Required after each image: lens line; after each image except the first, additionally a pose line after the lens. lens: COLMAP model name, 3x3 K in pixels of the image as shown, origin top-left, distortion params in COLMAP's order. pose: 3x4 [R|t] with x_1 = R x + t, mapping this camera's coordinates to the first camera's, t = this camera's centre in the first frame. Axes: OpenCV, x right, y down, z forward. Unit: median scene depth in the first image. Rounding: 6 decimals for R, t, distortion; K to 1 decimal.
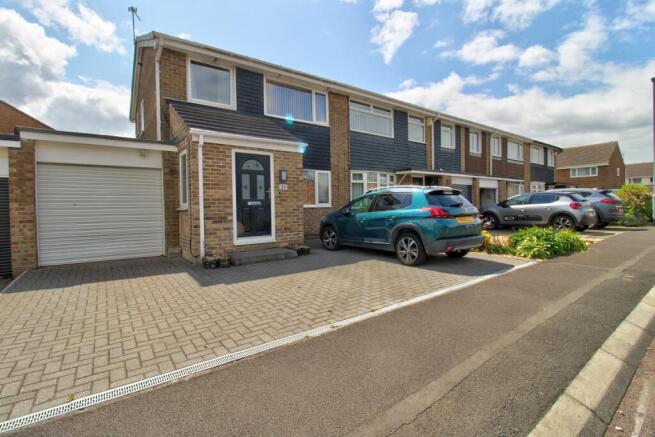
lens RADIAL K [[304.1, 0, 328.5], [0, 304.1, 213.7], [0, 0, 1]] dist [0.000736, -0.012600]
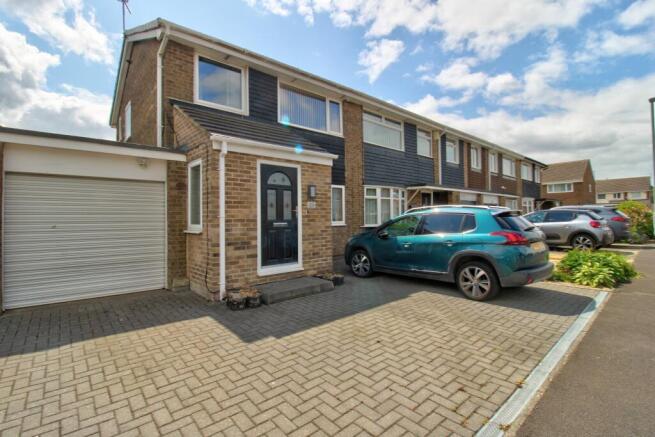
lens RADIAL K [[304.1, 0, 328.5], [0, 304.1, 213.7], [0, 0, 1]] dist [0.000736, -0.012600]
pose [[0.996445, 0.004639, 0.084122, -0.158684], [-0.001218, 0.999172, -0.040667, -0.025956], [-0.084241, 0.040420, 0.995625, 0.132385]]
